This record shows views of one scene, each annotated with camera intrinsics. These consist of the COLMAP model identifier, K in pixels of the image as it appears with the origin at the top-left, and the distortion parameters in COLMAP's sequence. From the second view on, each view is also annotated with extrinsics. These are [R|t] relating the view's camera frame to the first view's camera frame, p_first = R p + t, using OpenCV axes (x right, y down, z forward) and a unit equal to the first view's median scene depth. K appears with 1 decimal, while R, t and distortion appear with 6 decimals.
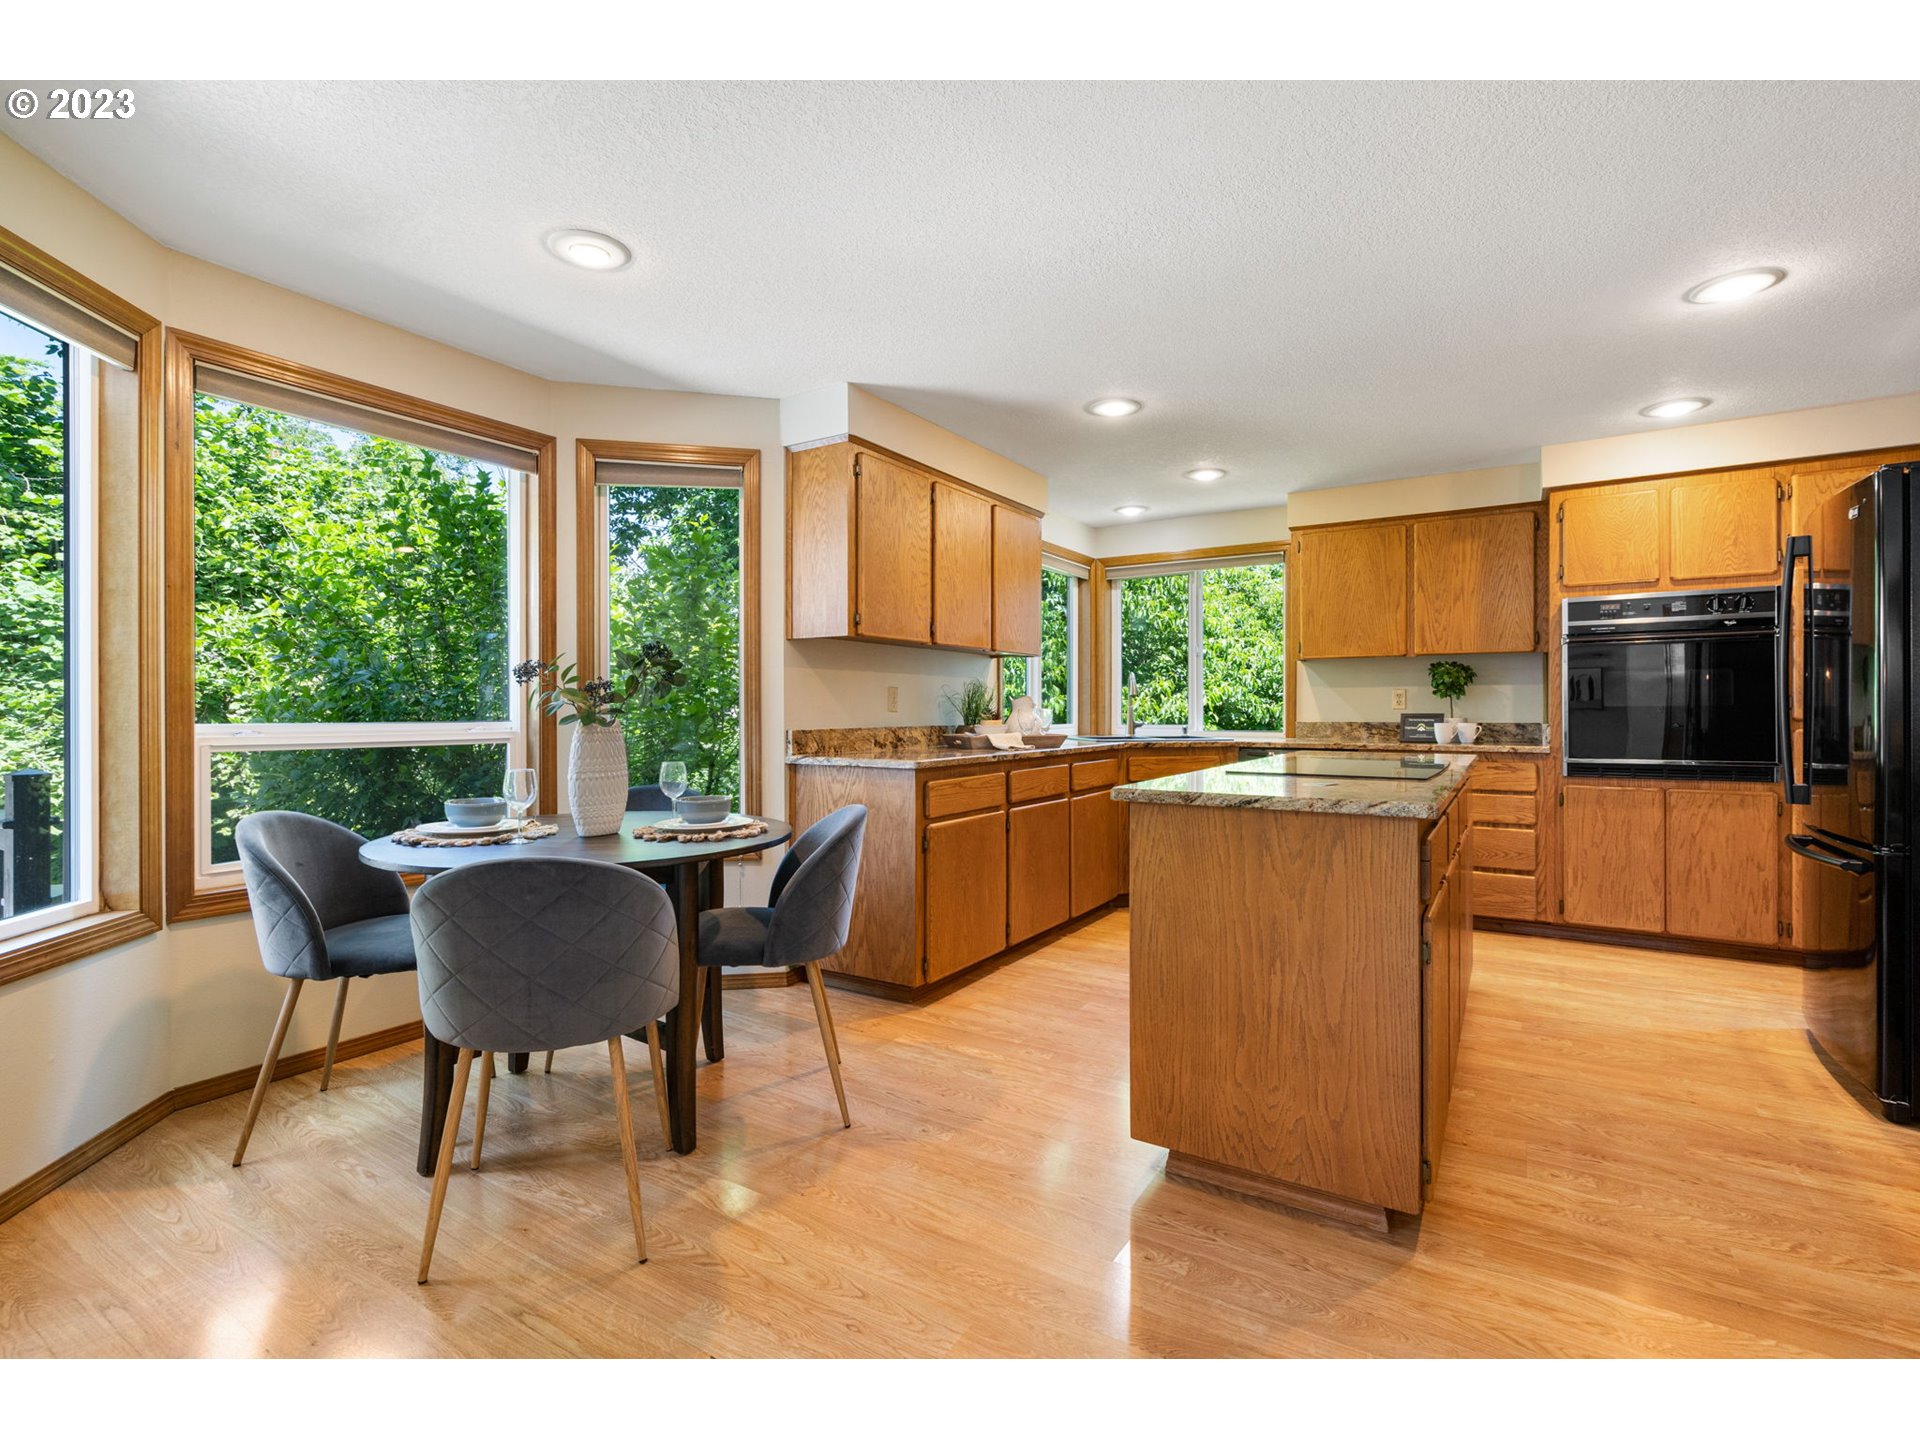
lens RADIAL K [[873.5, 0, 964.2], [0, 873.5, 708.6], [0, 0, 1]] dist [-0.008807, 0.000676]
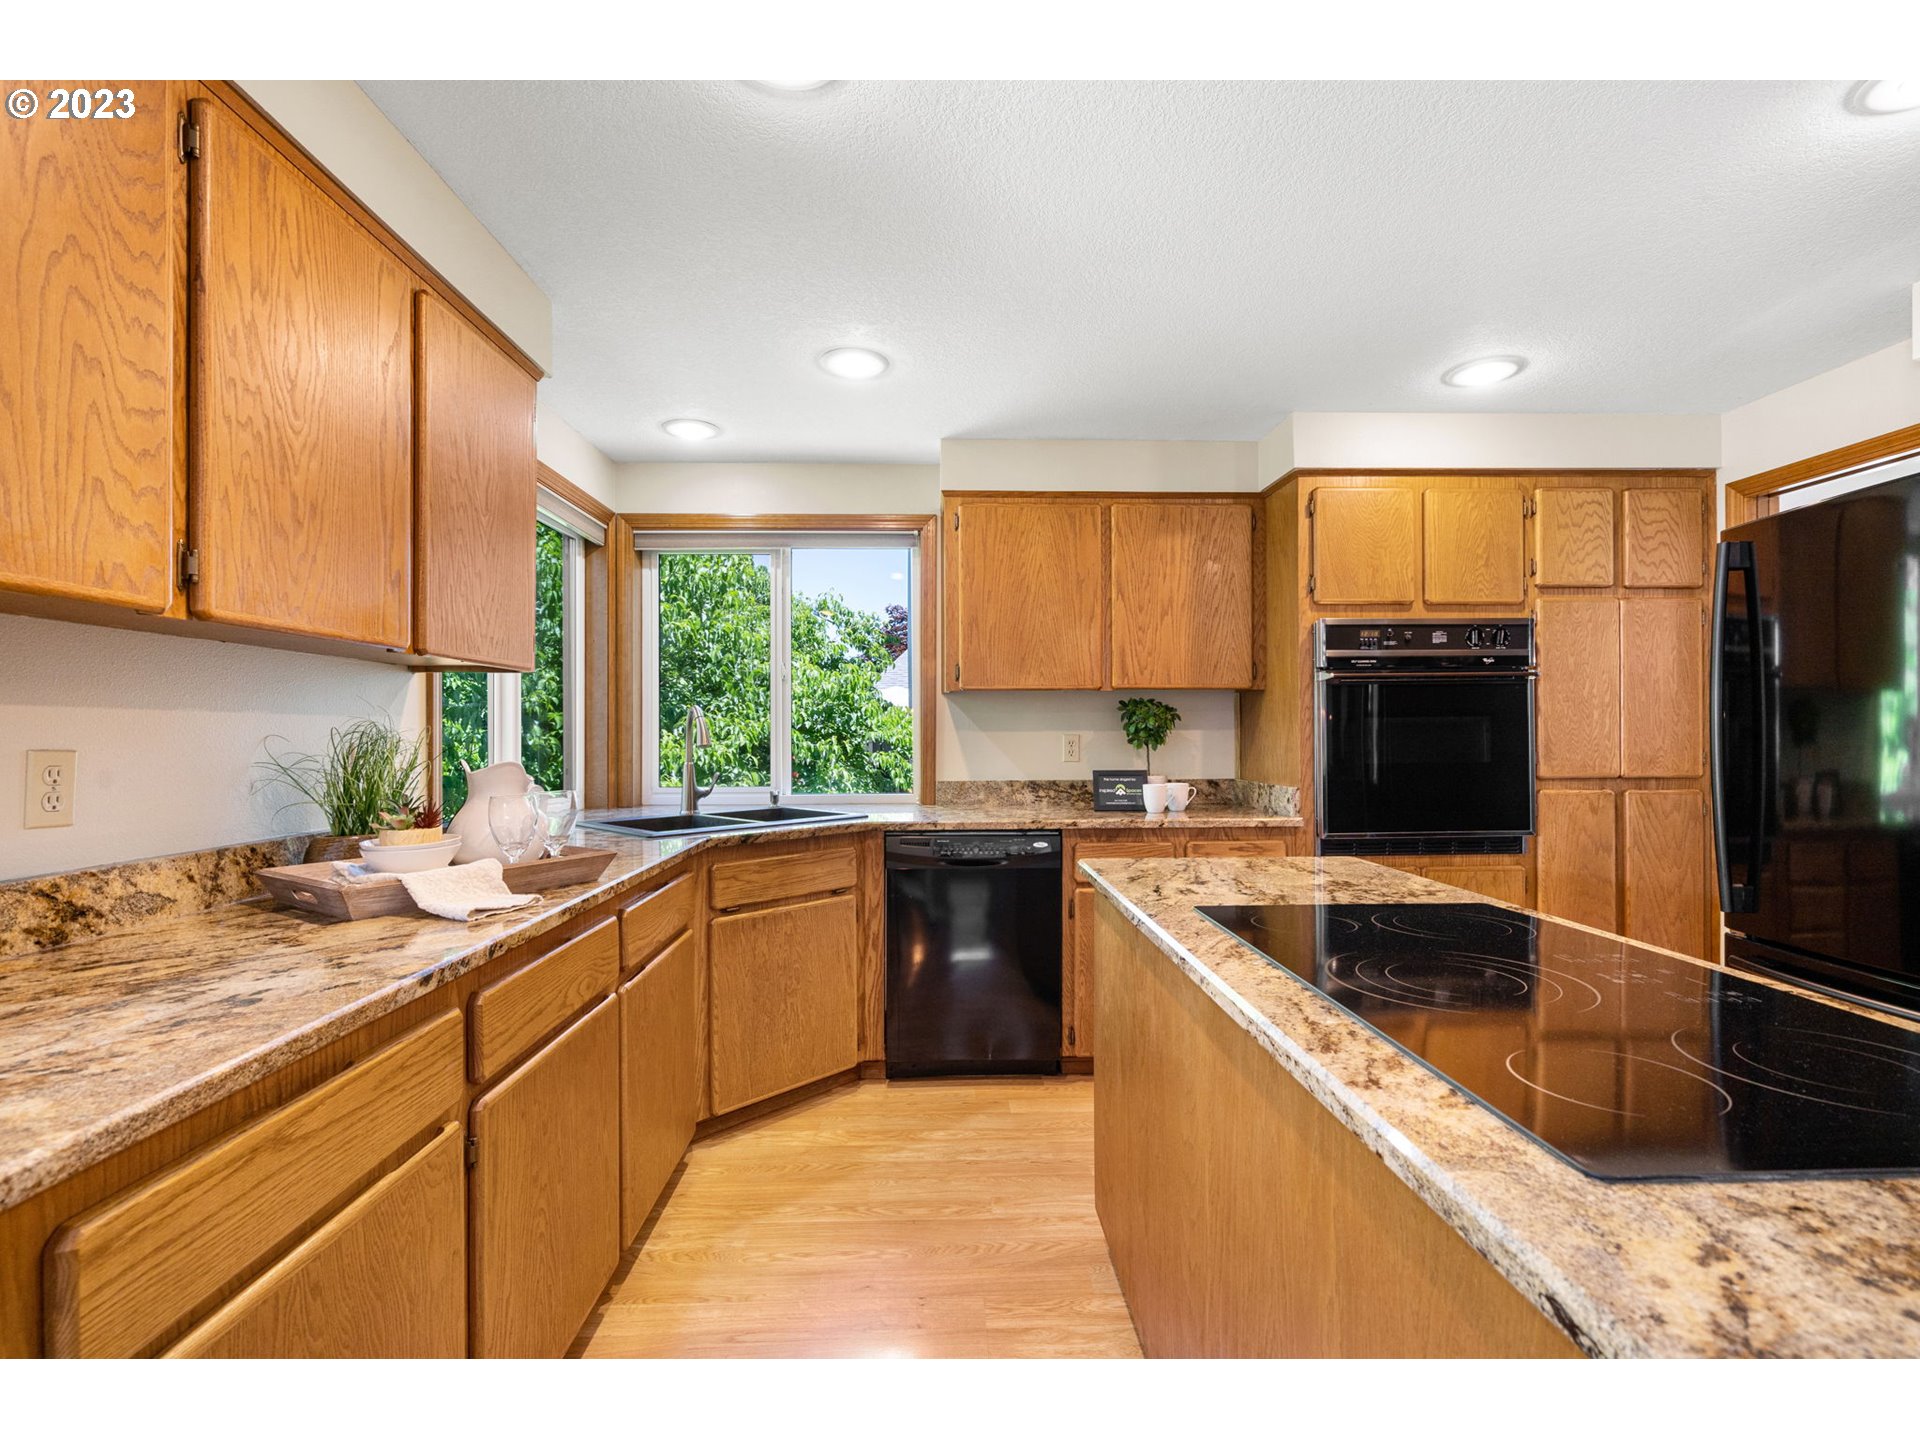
lens RADIAL K [[873.5, 0, 965.6], [0, 873.5, 731.6], [0, 0, 1]] dist [-0.008807, 0.000676]
pose [[0.825021, -0.001687, 0.565099, 0.015640], [0.003116, 0.999994, -0.001564, -0.029248], [-0.565093, 0.003051, 0.825022, 0.545797]]
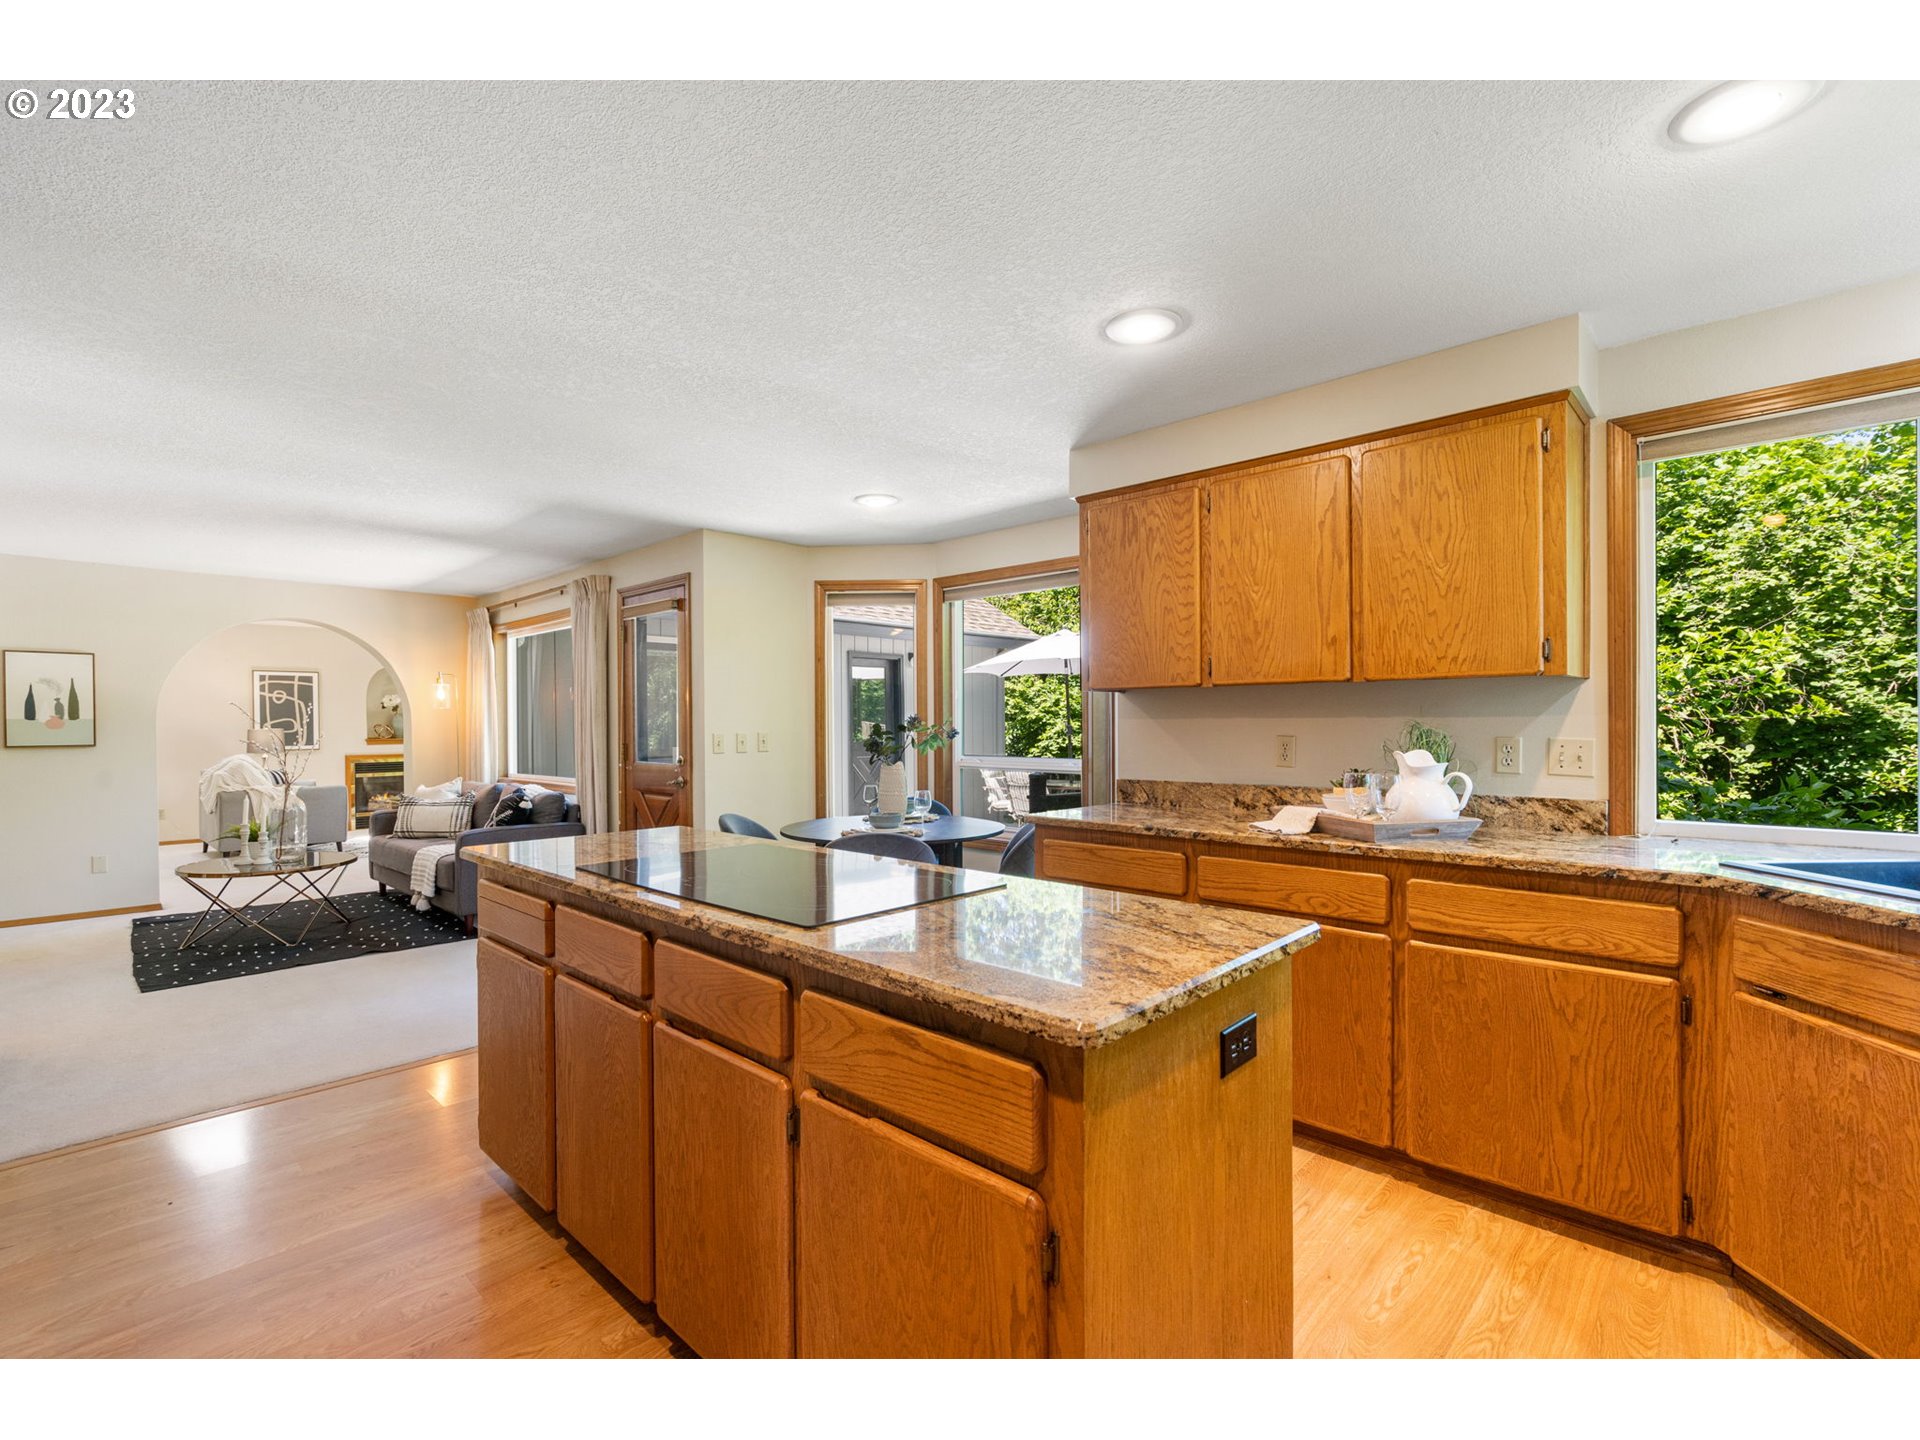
lens RADIAL K [[873.5, 0, 966.2], [0, 873.5, 723.3], [0, 0, 1]] dist [-0.008807, 0.000676]
pose [[-0.195758, 0.001430, -0.980651, 0.738127], [0.003876, 0.999992, 0.000684, -0.037149], [0.980645, -0.003667, -0.195762, 0.861252]]
